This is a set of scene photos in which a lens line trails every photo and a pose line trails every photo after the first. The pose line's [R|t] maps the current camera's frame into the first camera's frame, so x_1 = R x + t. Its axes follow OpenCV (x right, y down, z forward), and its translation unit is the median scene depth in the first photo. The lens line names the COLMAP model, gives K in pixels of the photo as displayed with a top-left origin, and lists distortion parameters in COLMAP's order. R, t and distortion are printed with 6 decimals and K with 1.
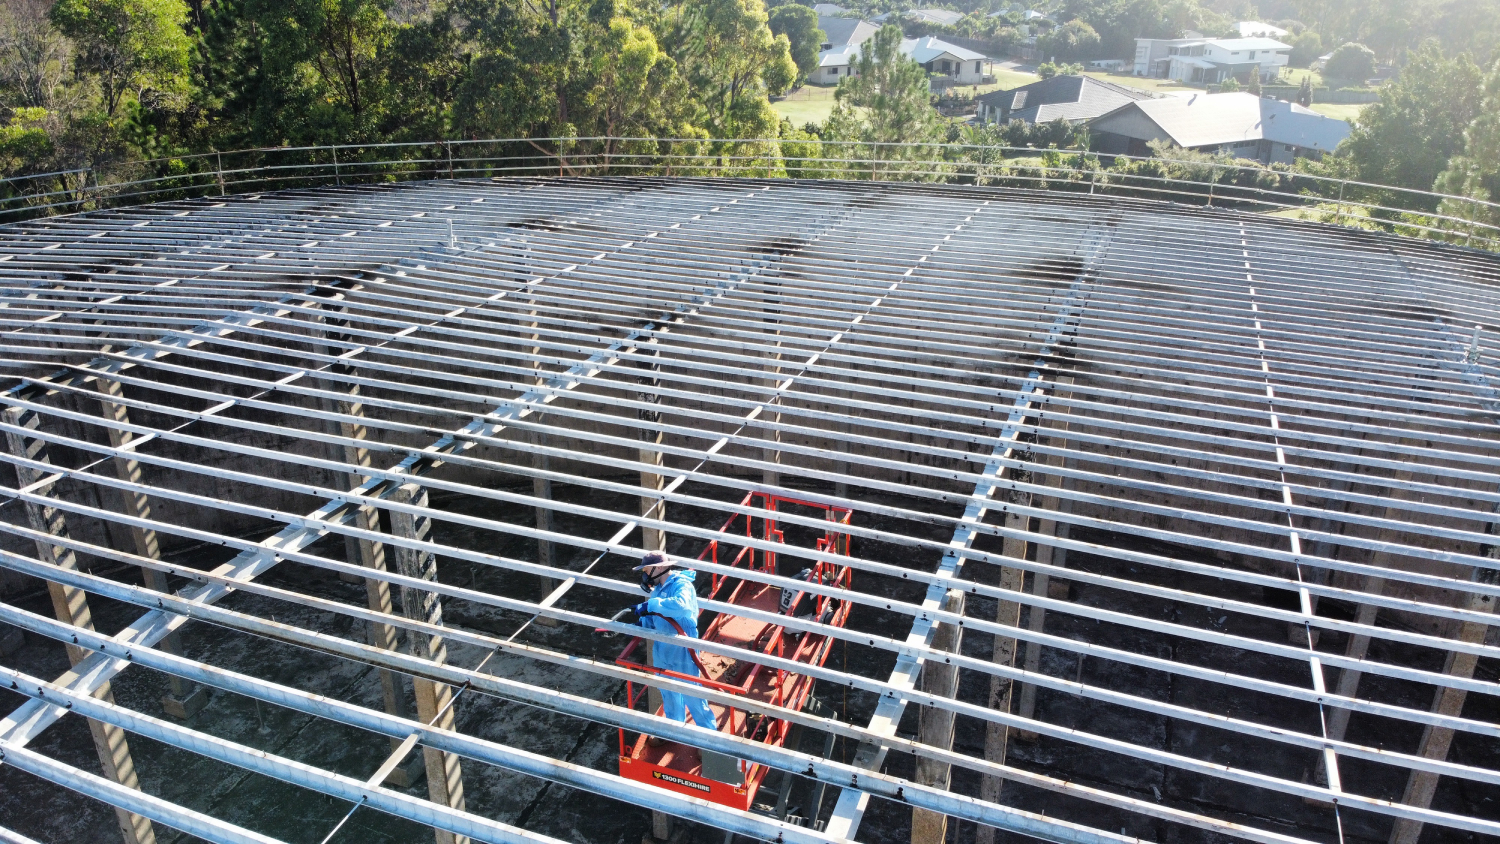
lens RADIAL K [[998.7, 0, 750.0], [0, 998.7, 422.0], [0, 0, 1]] dist [0.092275, -0.155307]
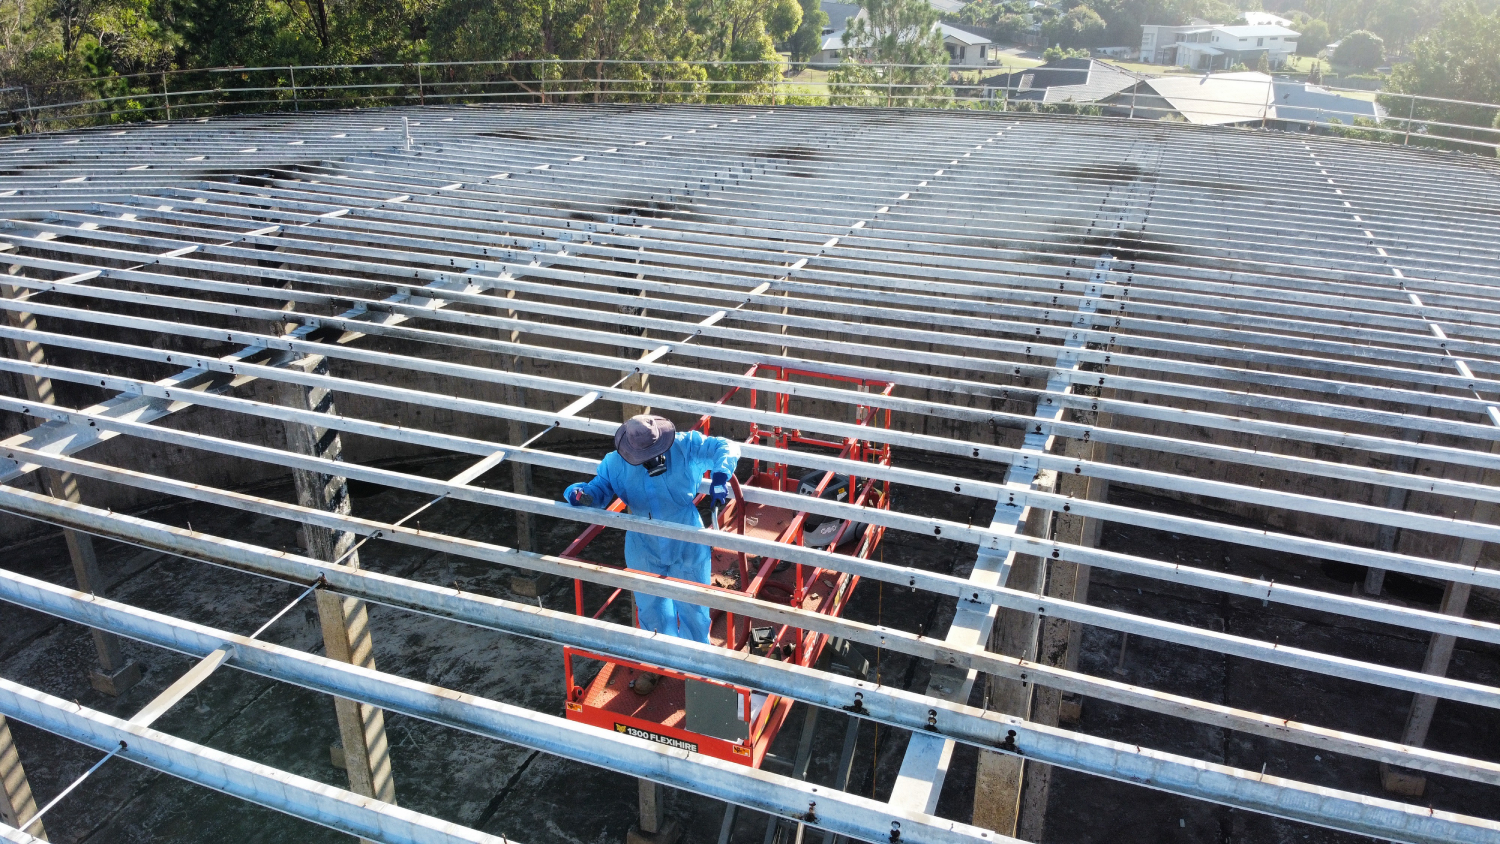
lens RADIAL K [[998.7, 0, 750.0], [0, 998.7, 422.0], [0, 0, 1]] dist [0.092275, -0.155307]
pose [[1.000000, 0.000431, -0.000262, -0.001604], [-0.000430, 0.999999, 0.001552, 0.053097], [0.000263, -0.001552, 0.999999, 0.119442]]
